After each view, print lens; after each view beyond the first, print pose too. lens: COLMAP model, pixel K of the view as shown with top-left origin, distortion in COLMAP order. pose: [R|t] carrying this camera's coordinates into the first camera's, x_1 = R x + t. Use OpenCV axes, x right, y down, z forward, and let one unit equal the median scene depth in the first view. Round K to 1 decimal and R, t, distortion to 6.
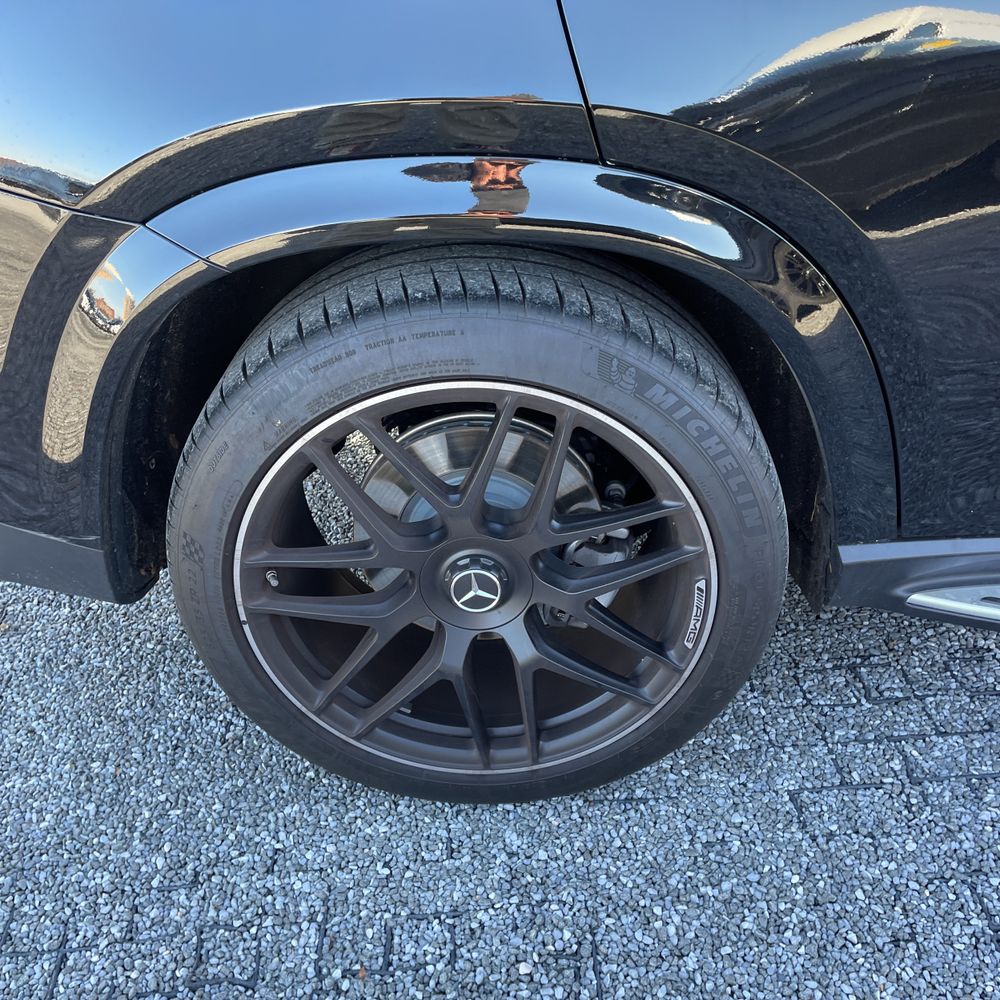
lens RADIAL K [[1014.3, 0, 498.3], [0, 1014.3, 500.8], [0, 0, 1]] dist [0.030593, 0.000000]
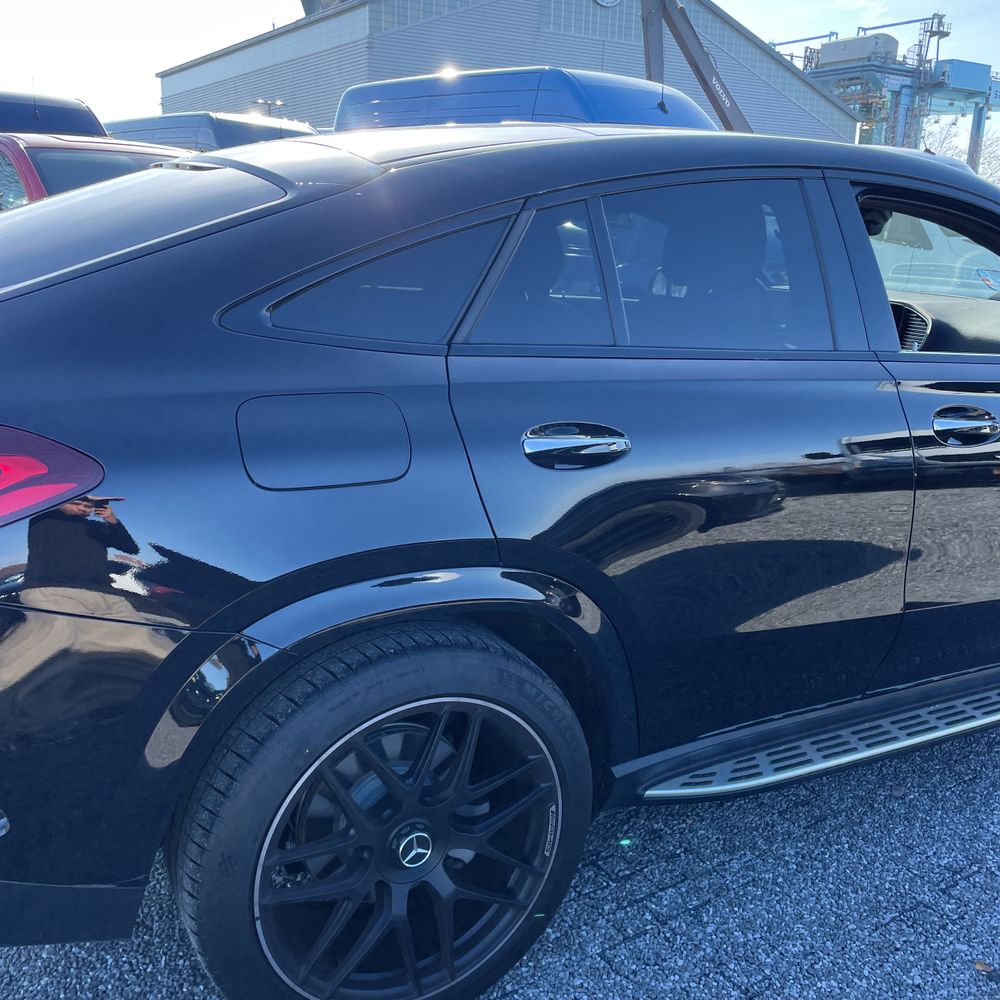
lens RADIAL K [[1014.3, 0, 500.1], [0, 1014.3, 500.9], [0, 0, 1]] dist [0.030593, 0.000000]
pose [[0.862838, -0.067454, 0.500959, -0.570522], [0.211851, 0.948073, -0.237229, -0.010520], [-0.458943, 0.310819, 0.832324, -0.375114]]
